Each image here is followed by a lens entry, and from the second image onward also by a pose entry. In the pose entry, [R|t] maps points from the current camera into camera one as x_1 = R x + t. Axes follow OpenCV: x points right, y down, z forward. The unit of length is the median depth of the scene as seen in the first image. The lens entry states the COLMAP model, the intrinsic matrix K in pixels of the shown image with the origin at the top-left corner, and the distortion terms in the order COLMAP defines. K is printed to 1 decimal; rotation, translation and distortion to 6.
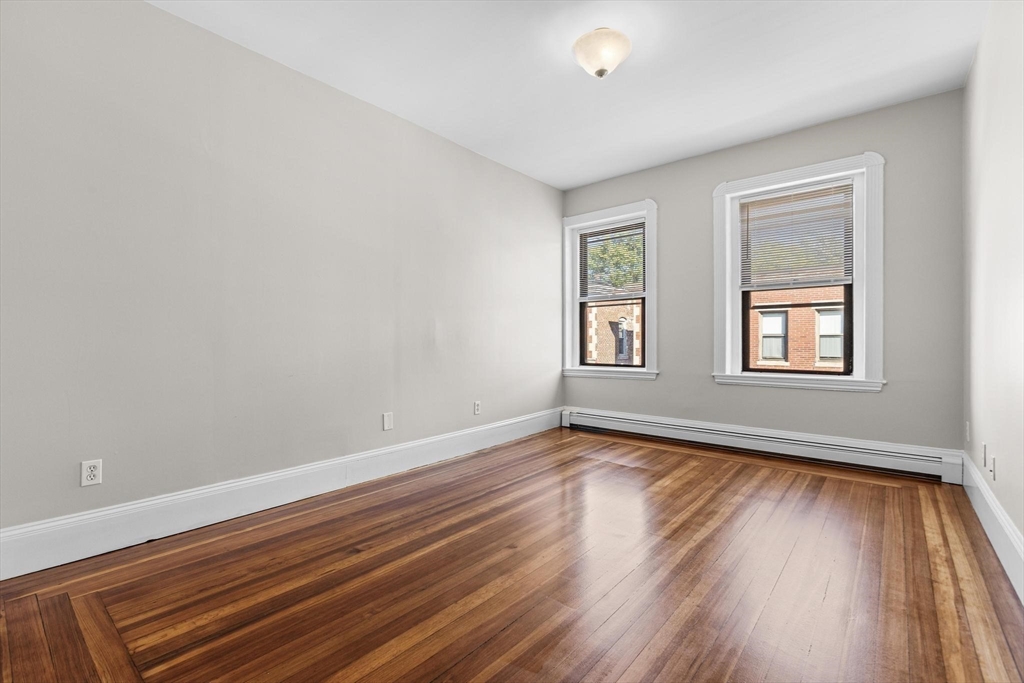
lens RADIAL K [[457.1, 0, 510.3], [0, 457.1, 338.1], [0, 0, 1]] dist [0.002738, 0.000399]
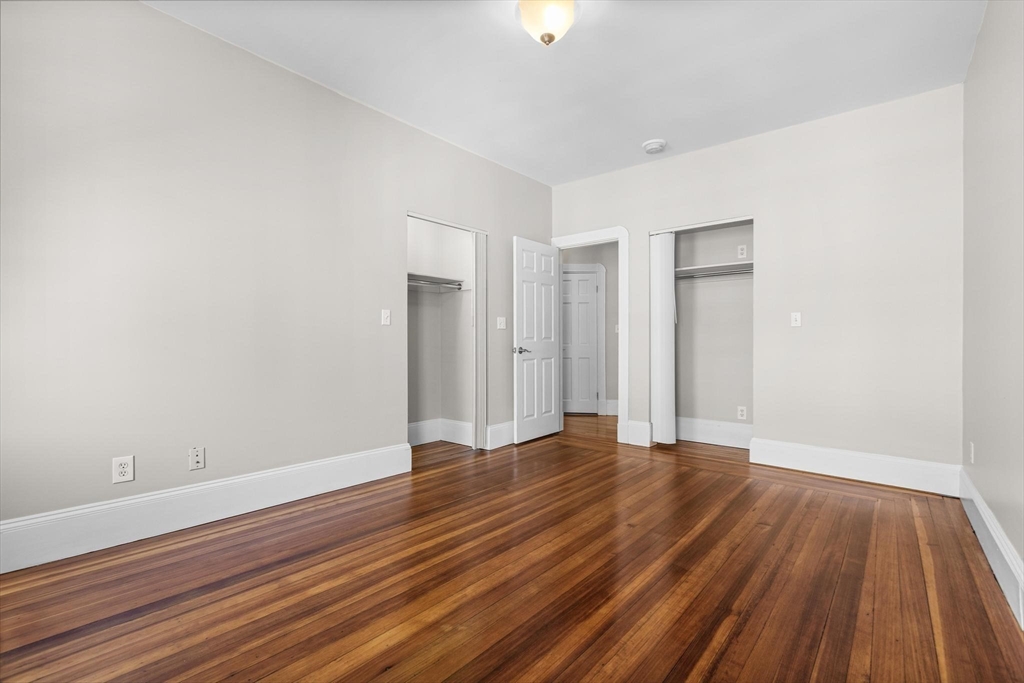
lens RADIAL K [[457.1, 0, 510.3], [0, 457.1, 338.1], [0, 0, 1]] dist [0.002738, 0.000399]
pose [[-0.999941, -0.001293, 0.010751, 0.157453], [-0.001505, 0.999803, -0.019780, 0.006767], [-0.010724, -0.019795, -0.999747, 1.143249]]
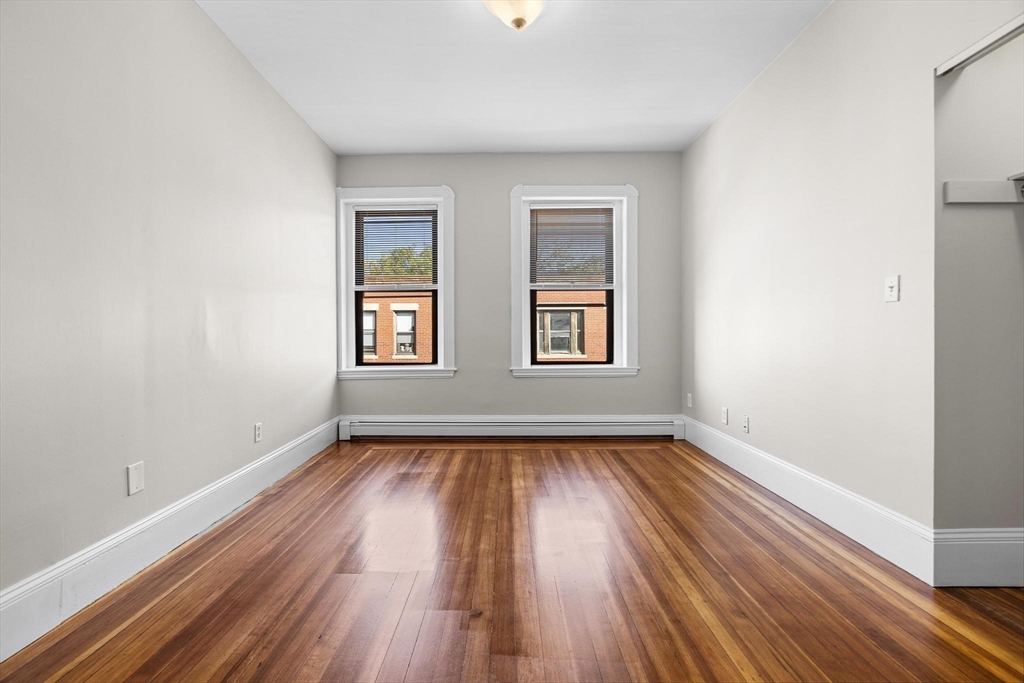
lens RADIAL K [[457.1, 0, 510.3], [0, 457.1, 338.1], [0, 0, 1]] dist [0.002738, 0.000399]
pose [[0.762570, -0.005164, 0.646885, -0.228698], [-0.000145, 0.999967, 0.008154, 0.001772], [-0.646906, -0.006312, 0.762544, 0.214031]]
